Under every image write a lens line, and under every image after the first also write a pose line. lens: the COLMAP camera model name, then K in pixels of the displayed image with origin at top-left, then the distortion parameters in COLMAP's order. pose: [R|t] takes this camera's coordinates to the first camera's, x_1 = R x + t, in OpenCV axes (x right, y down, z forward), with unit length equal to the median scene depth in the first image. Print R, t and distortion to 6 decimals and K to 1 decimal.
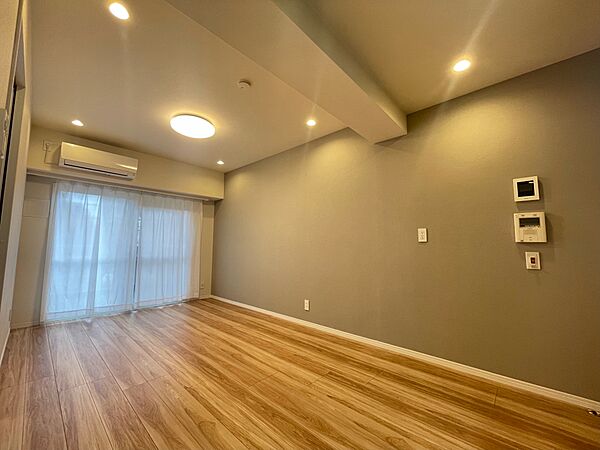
lens RADIAL K [[243.8, 0, 303.2], [0, 243.8, 226.9], [0, 0, 1]] dist [0.000028, -0.000151]
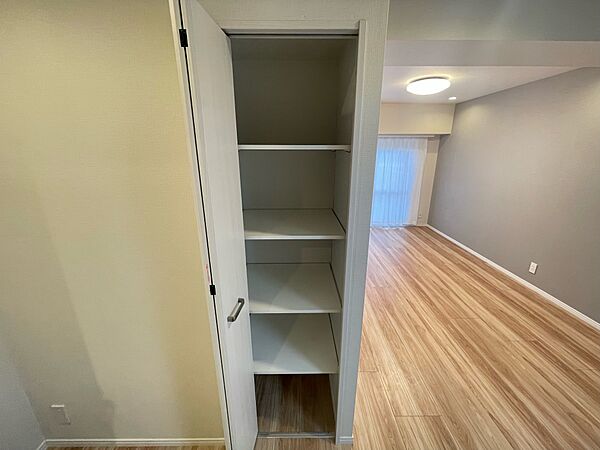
lens RADIAL K [[243.8, 0, 300.2], [0, 243.8, 223.7], [0, 0, 1]] dist [0.000028, -0.000151]
pose [[0.673964, 0.203188, -0.710272, 0.051660], [0.070957, 0.939184, 0.336003, -0.267426], [0.735349, -0.276852, 0.618559, -0.245301]]
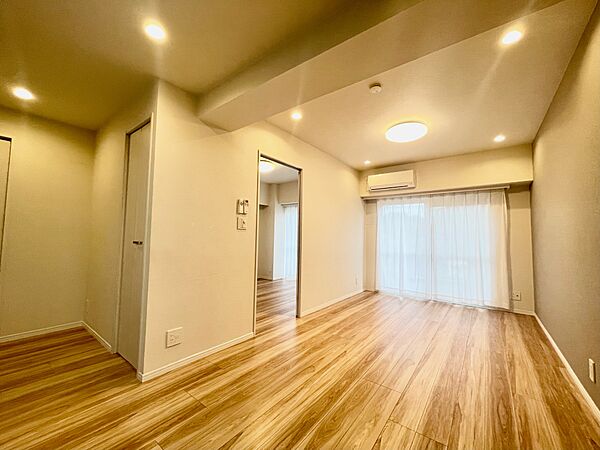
lens RADIAL K [[243.8, 0, 297.2], [0, 243.8, 221.8], [0, 0, 1]] dist [0.000028, -0.000151]
pose [[0.077370, -0.066811, -0.994761, 0.585307], [0.063286, 0.996069, -0.061976, 0.013477], [0.994992, -0.058160, 0.081294, 0.452086]]
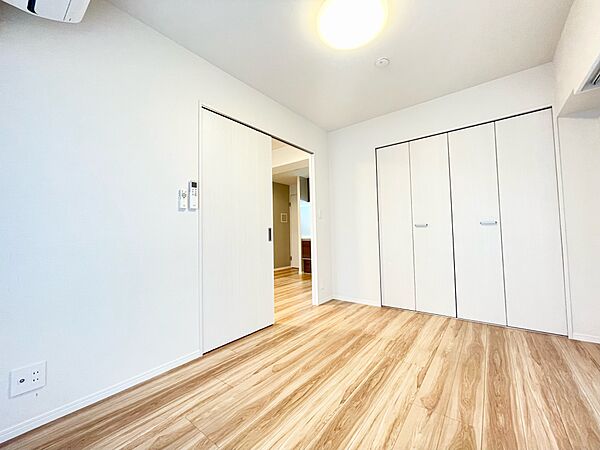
lens RADIAL K [[243.8, 0, 299.9], [0, 243.8, 220.4], [0, 0, 1]] dist [0.000028, -0.000151]
pose [[-0.075055, 0.053277, 0.995755, -0.869074], [-0.067123, 0.996037, -0.058351, 0.092179], [-0.994918, -0.071217, -0.071181, 0.839232]]
